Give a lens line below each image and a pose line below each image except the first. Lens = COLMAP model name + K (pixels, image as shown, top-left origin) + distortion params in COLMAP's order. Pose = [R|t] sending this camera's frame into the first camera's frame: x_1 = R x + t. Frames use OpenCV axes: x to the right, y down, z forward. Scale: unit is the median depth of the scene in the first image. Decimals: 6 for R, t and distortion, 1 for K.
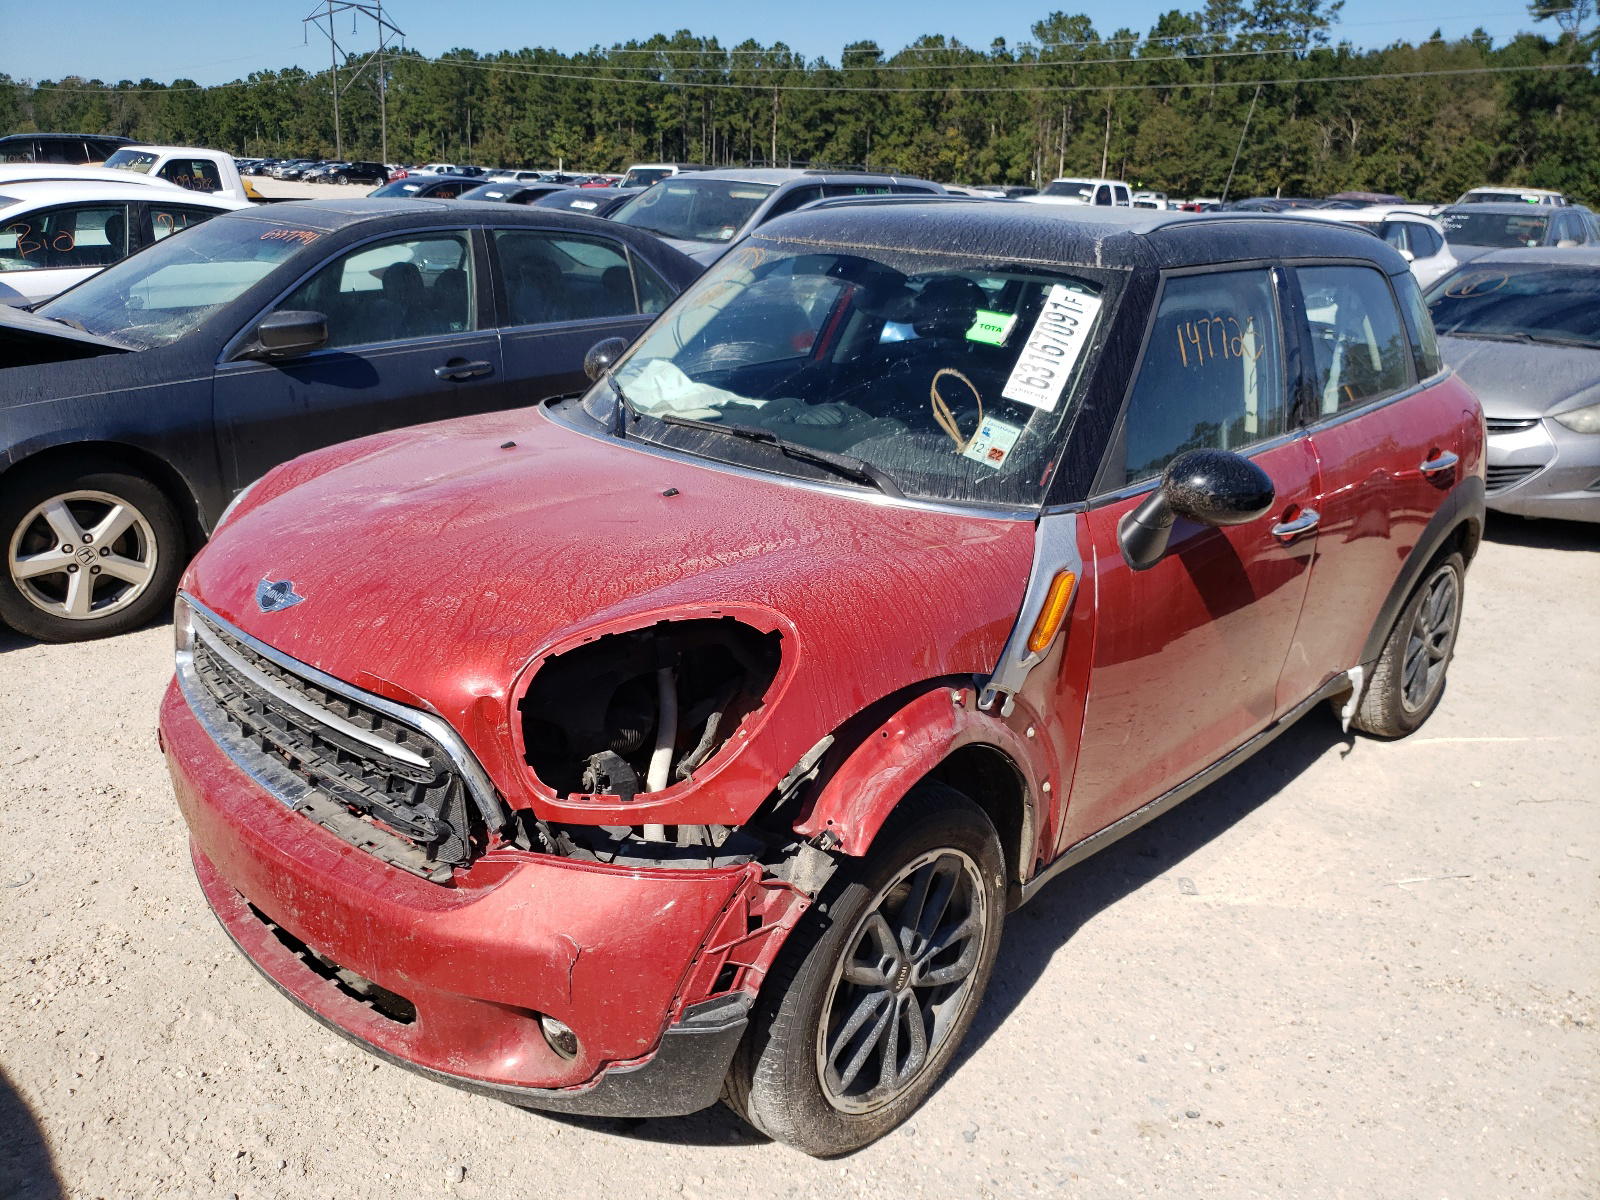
lens RADIAL K [[1211.8, 0, 800.0], [0, 1211.8, 600.0], [0, 0, 1]] dist [-0.033225, 0.034942]
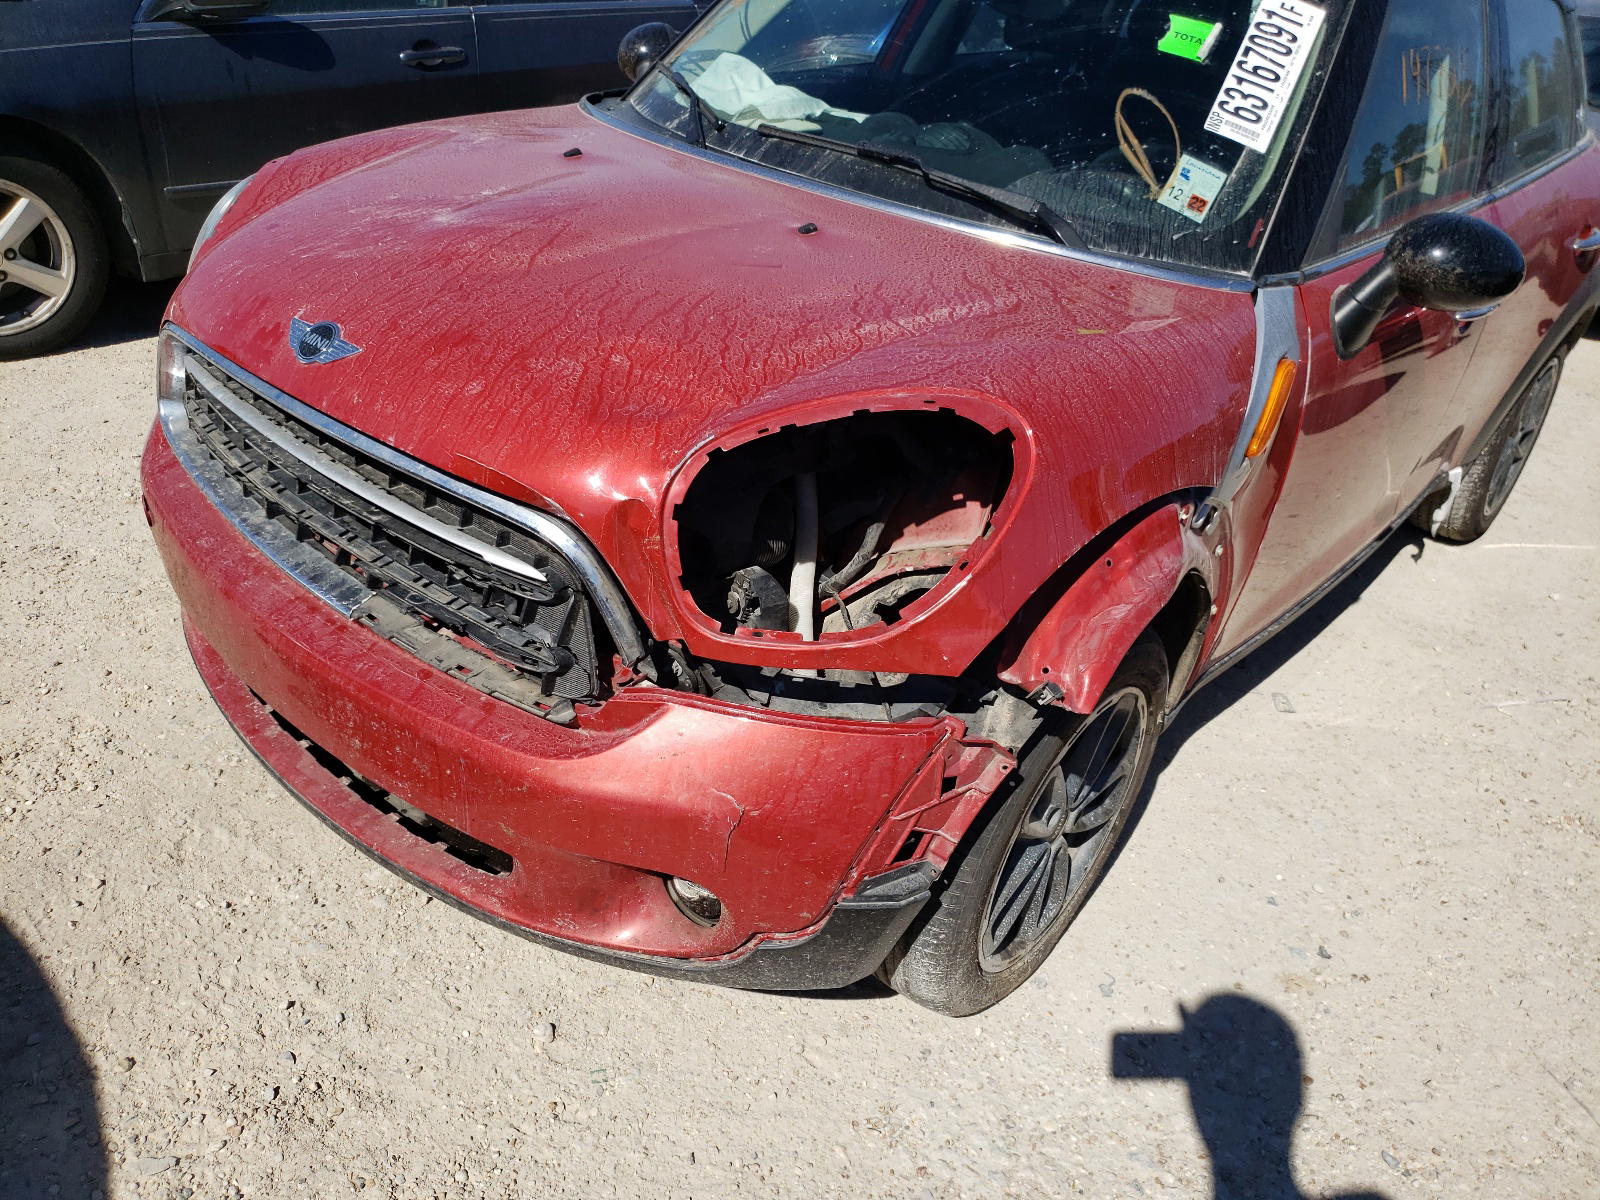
lens RADIAL K [[1245.0, 0, 800.0], [0, 1245.0, 600.0], [0, 0, 1]] dist [-0.047507, 0.049214]
pose [[0.996902, 0.038669, 0.068490, -0.159612], [-0.051947, 0.977549, 0.204205, -0.017516], [-0.059056, -0.207130, 0.976529, 0.165284]]
